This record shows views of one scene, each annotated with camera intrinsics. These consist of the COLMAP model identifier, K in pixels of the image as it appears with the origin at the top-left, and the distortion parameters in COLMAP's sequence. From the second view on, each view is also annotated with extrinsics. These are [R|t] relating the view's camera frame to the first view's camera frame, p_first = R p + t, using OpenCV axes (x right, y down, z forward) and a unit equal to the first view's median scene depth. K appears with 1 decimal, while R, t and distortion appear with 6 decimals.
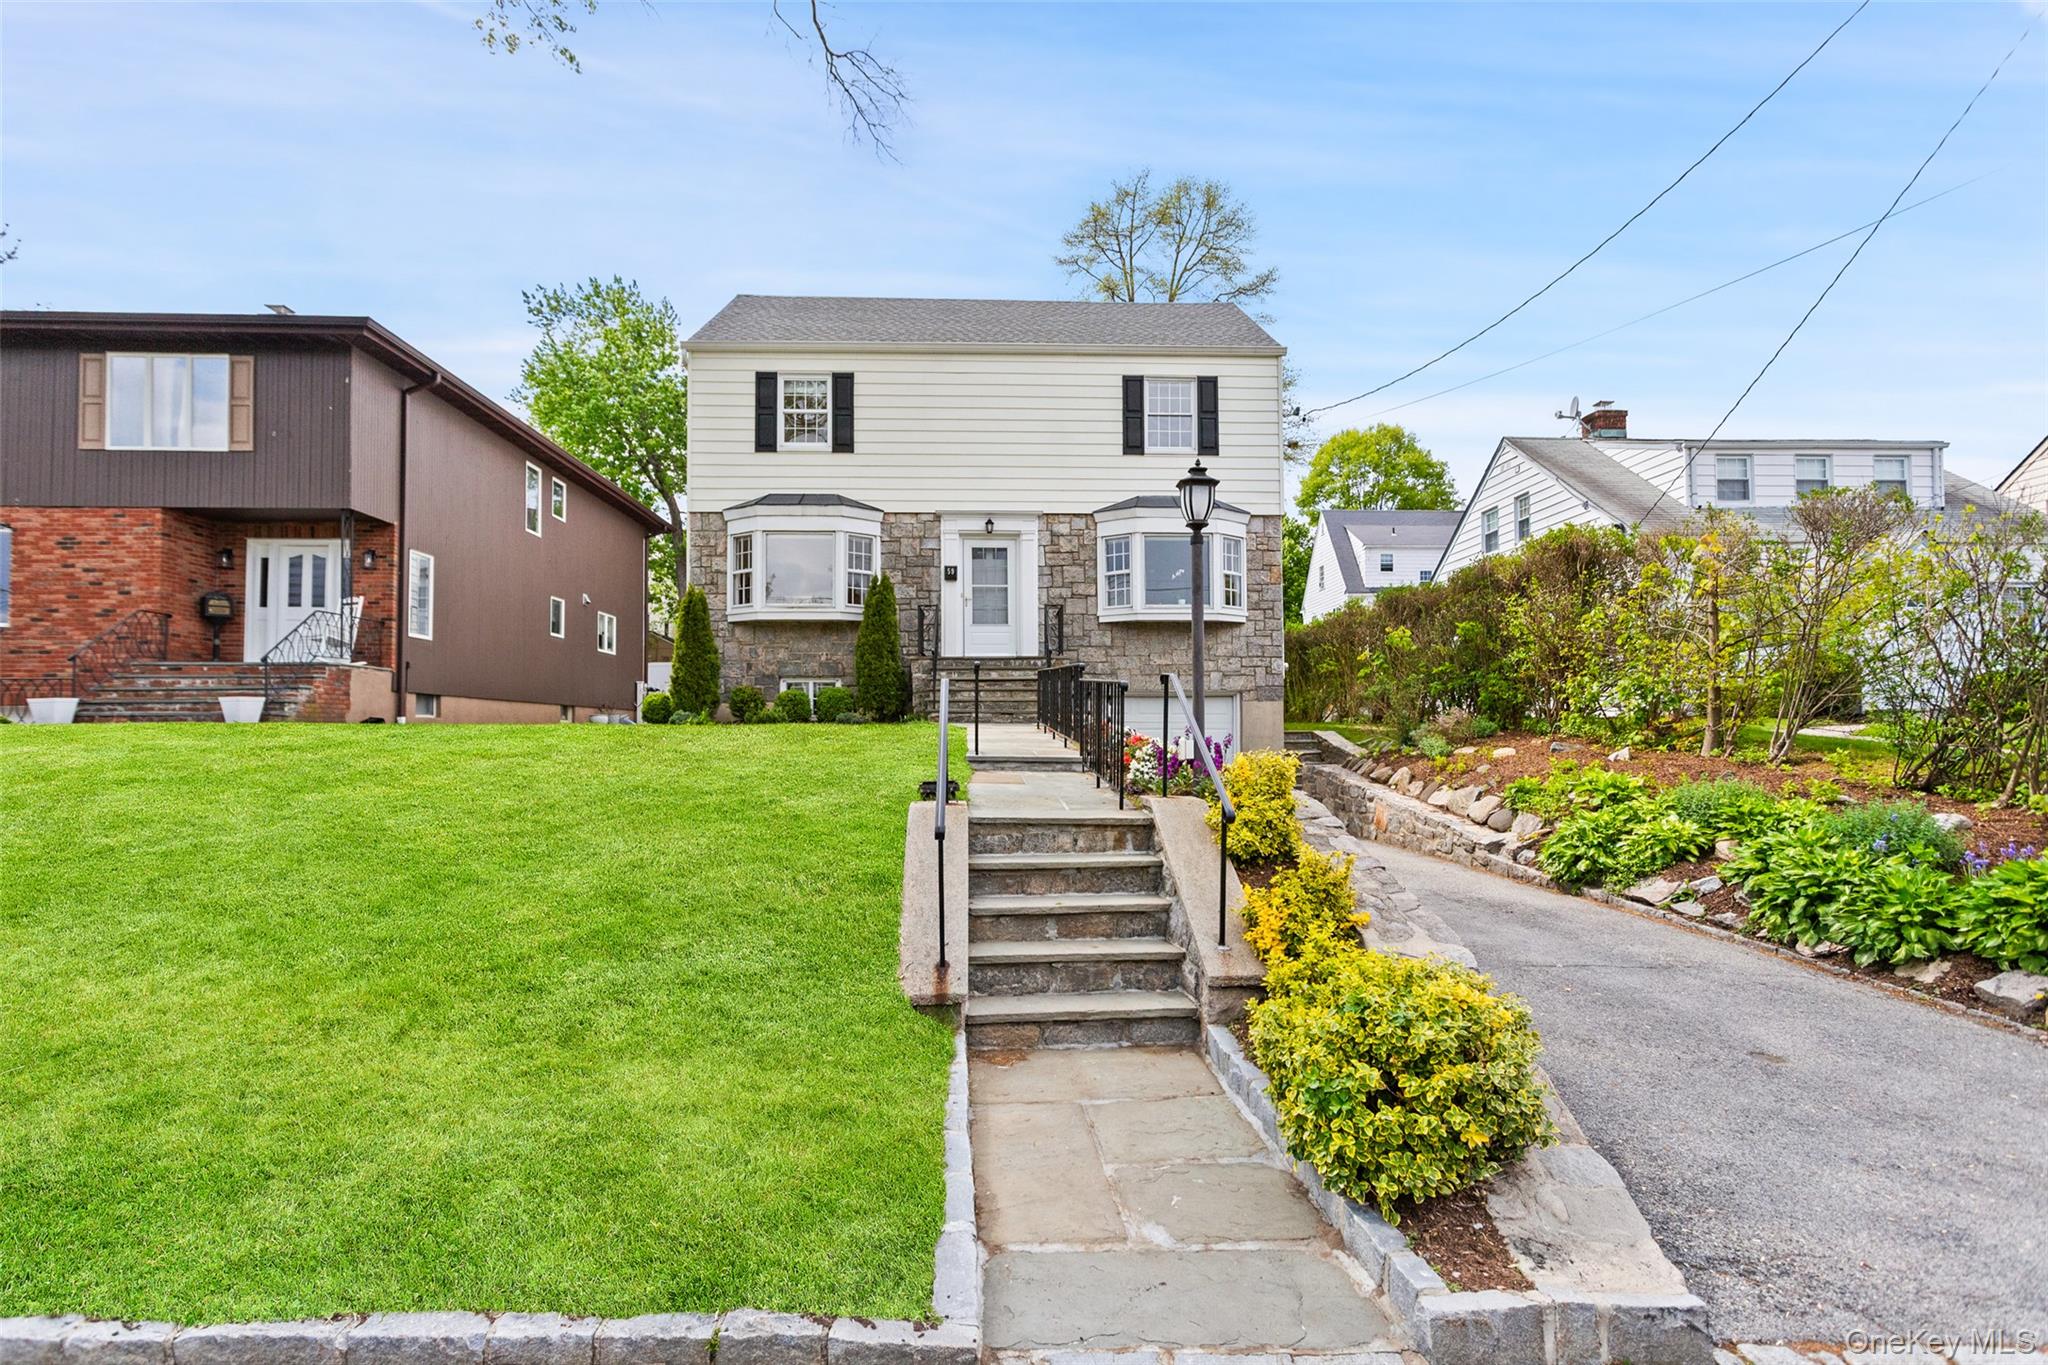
lens RADIAL K [[981.0, 0, 1027.0], [0, 981.0, 694.4], [0, 0, 1]] dist [0.003311, 0.000704]
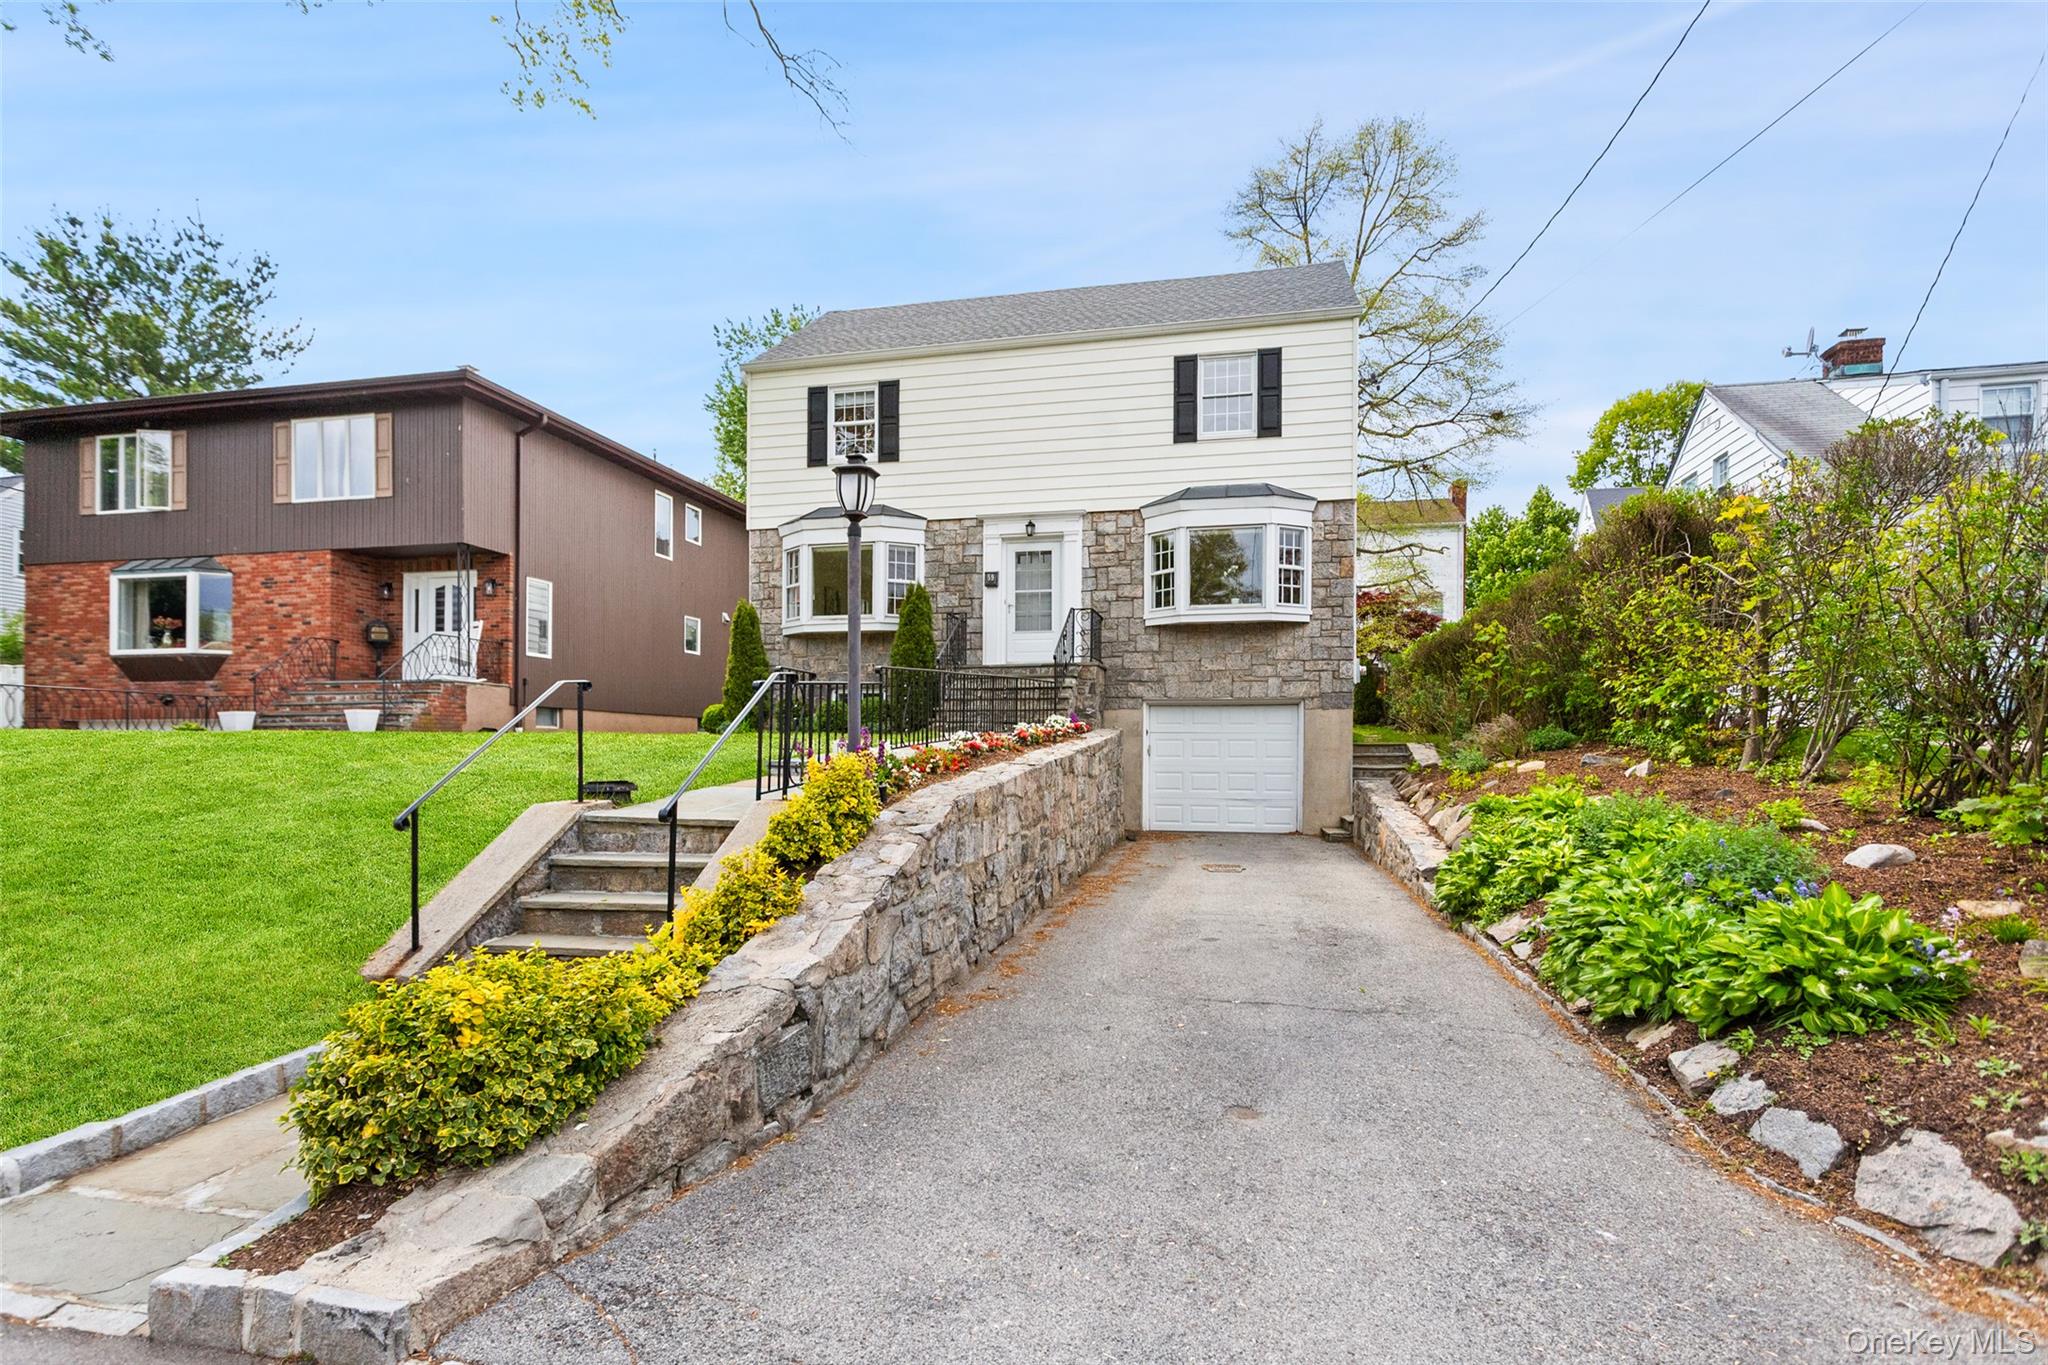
lens RADIAL K [[1009.1, 0, 974.8], [0, 1009.1, 743.7], [0, 0, 1]] dist [0.003057, 0.000892]
pose [[0.965697, 0.003271, -0.259649, 0.165521], [0.005948, 0.999380, 0.034713, 0.004351], [0.259602, -0.035067, 0.965079, 0.024541]]
